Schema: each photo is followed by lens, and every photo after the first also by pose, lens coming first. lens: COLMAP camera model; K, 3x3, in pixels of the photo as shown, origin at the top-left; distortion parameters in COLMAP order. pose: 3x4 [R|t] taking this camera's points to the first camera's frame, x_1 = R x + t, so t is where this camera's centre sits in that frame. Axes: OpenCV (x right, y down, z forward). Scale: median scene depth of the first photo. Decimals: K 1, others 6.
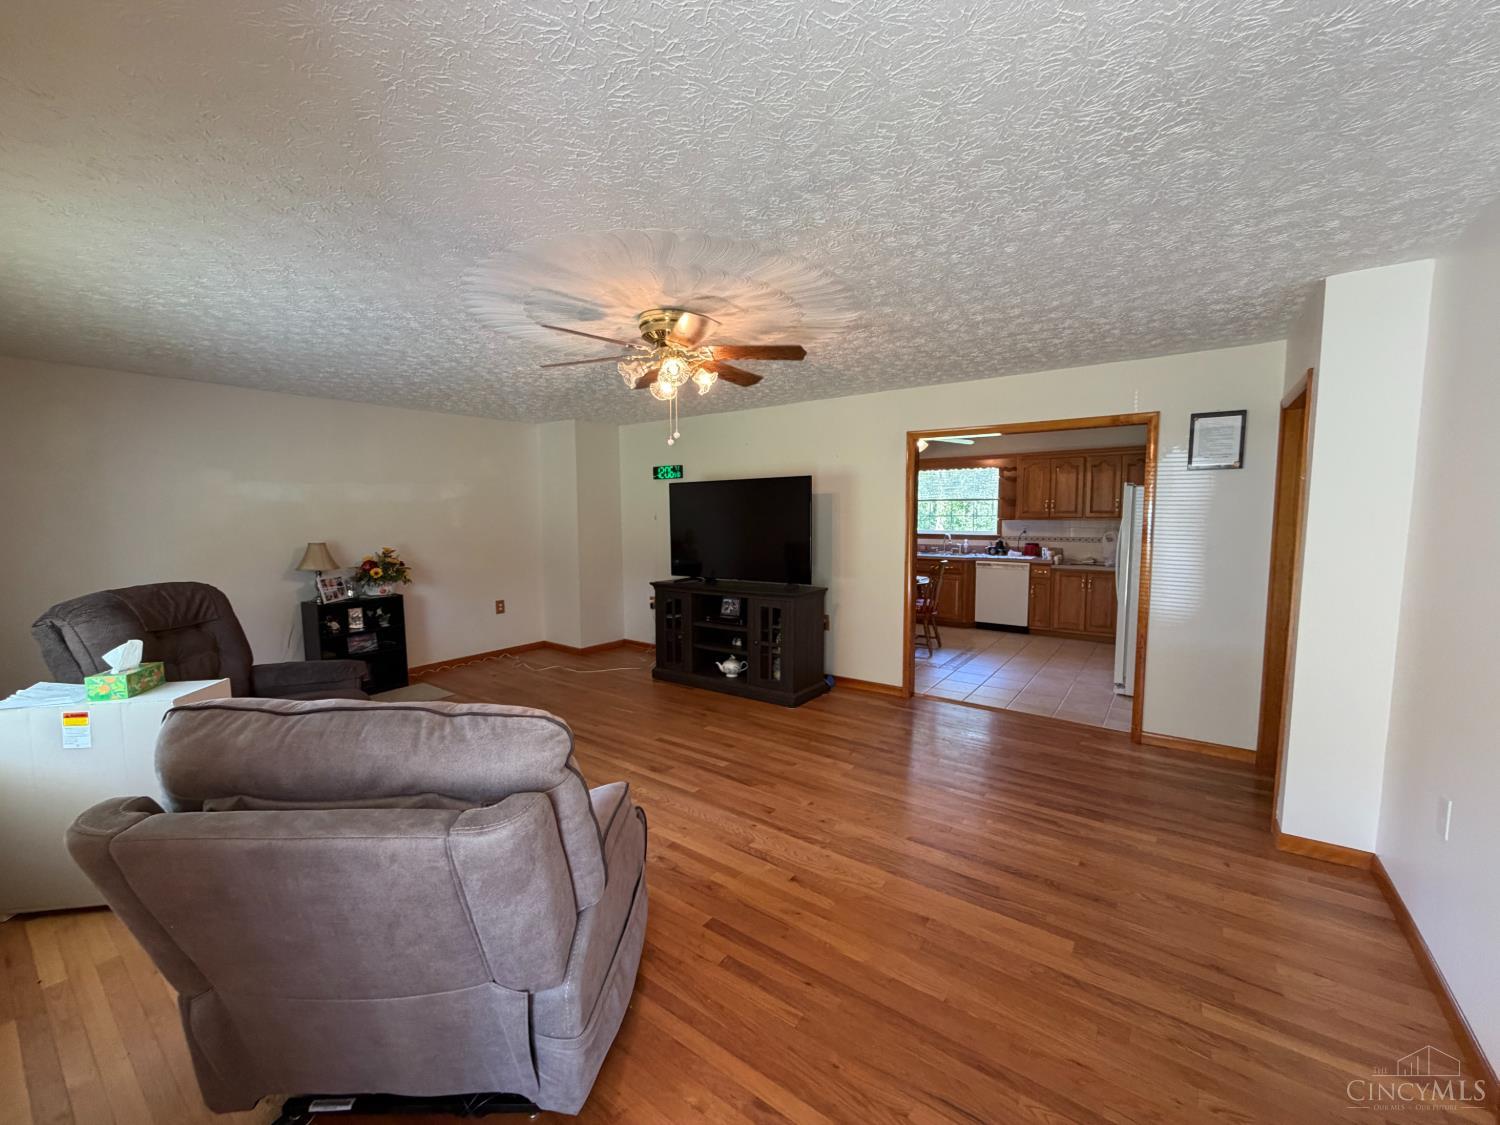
lens RADIAL K [[598.0, 0, 749.1], [0, 598.0, 565.3], [0, 0, 1]] dist [-0.000743, 0.000054]
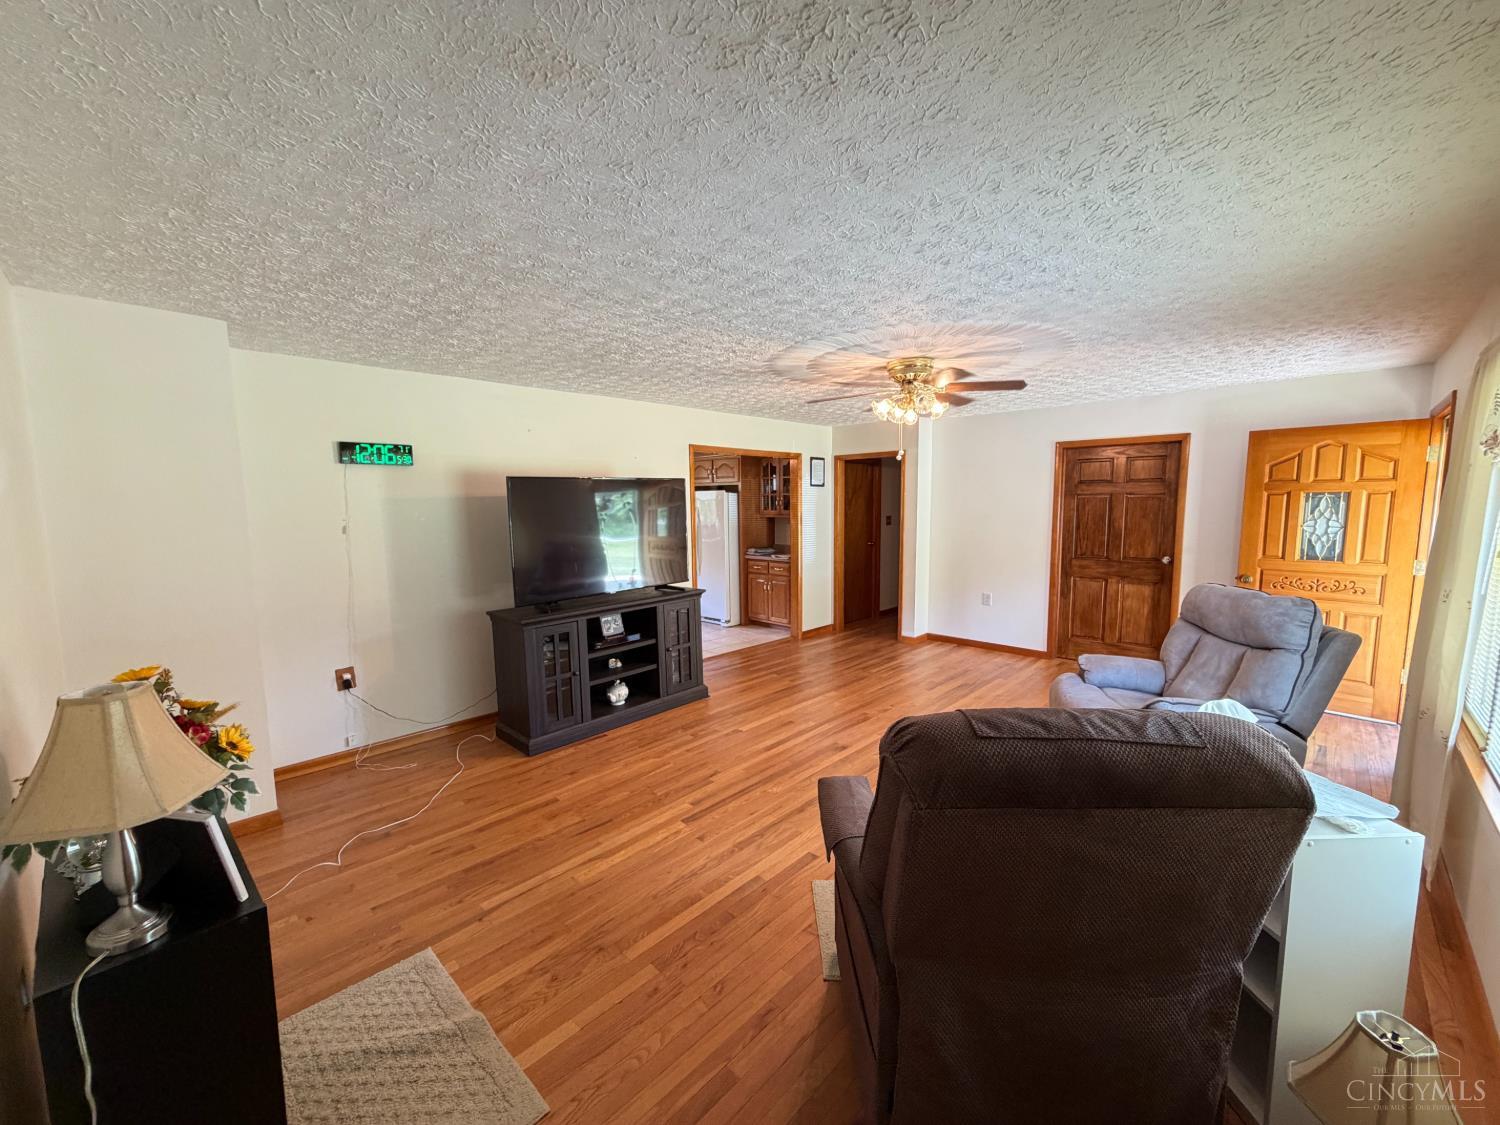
lens RADIAL K [[598.0, 0, 749.1], [0, 598.0, 565.3], [0, 0, 1]] dist [-0.000743, 0.000054]
pose [[0.138455, -0.104997, 0.984787, -1.052310], [0.098608, 0.990885, 0.091784, -0.094777], [-0.985447, 0.084400, 0.147547, 0.836773]]
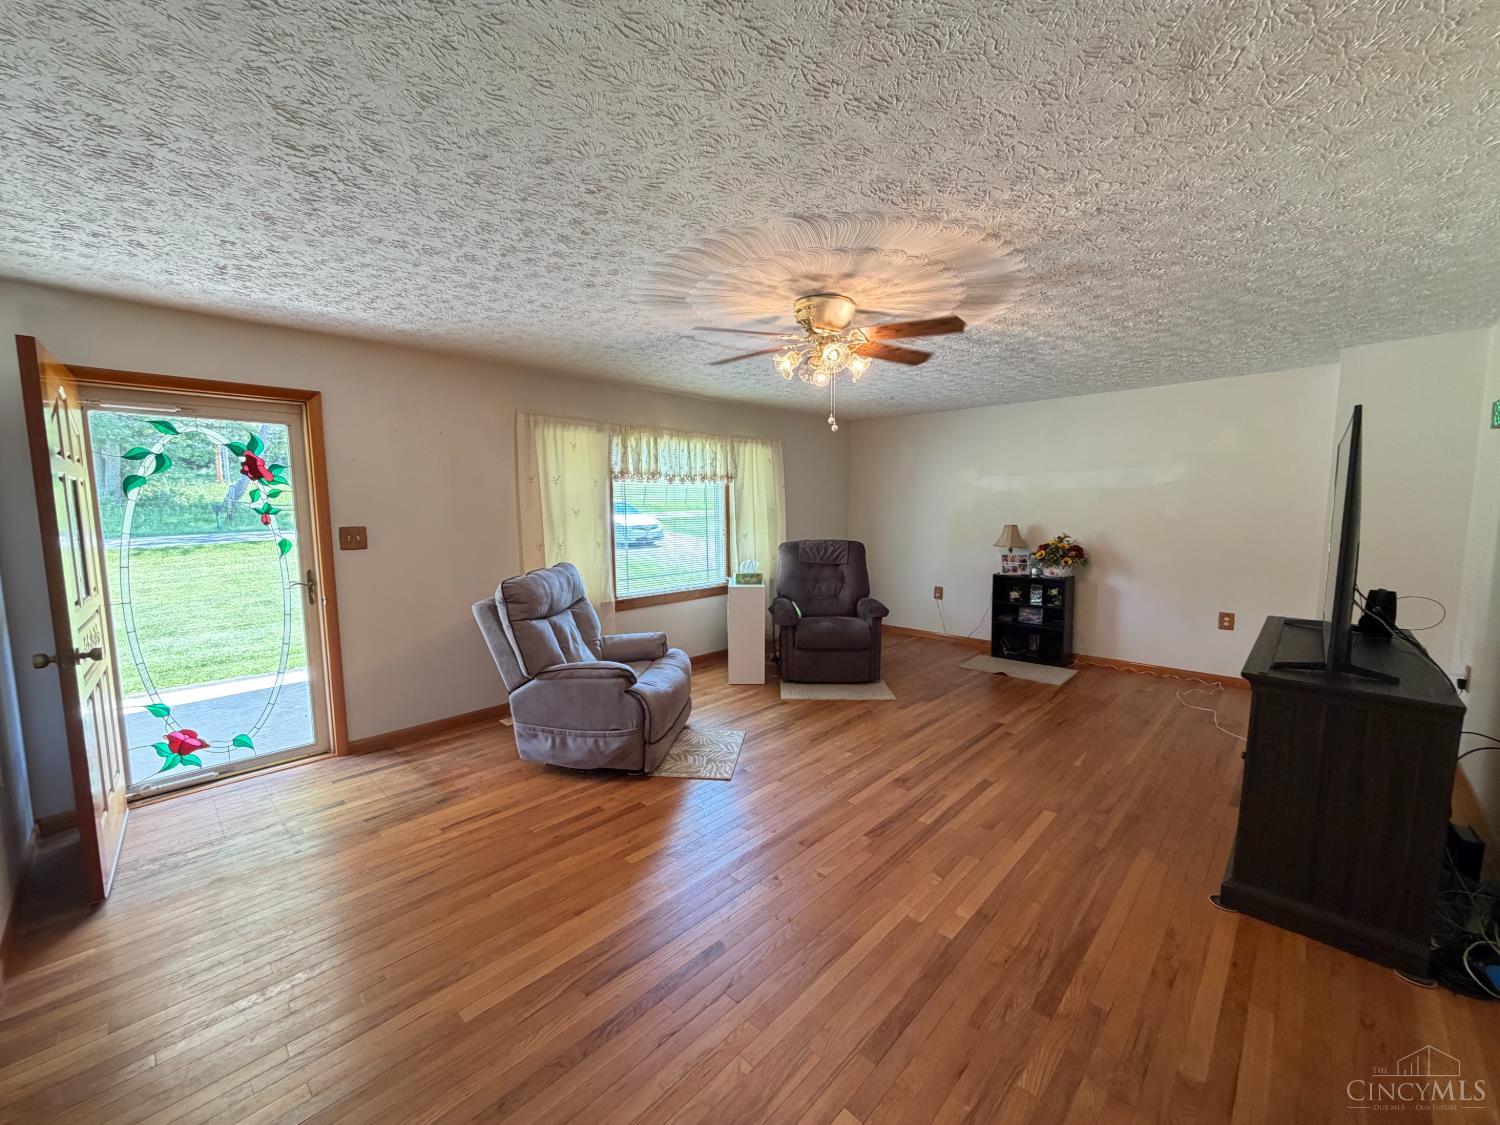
lens RADIAL K [[598.0, 0, 749.1], [0, 598.0, 565.3], [0, 0, 1]] dist [-0.000743, 0.000054]
pose [[-0.134282, 0.105064, -0.985358, 0.637946], [-0.083584, 0.989619, 0.116909, -0.061607], [0.987412, 0.098059, -0.124106, 0.735184]]
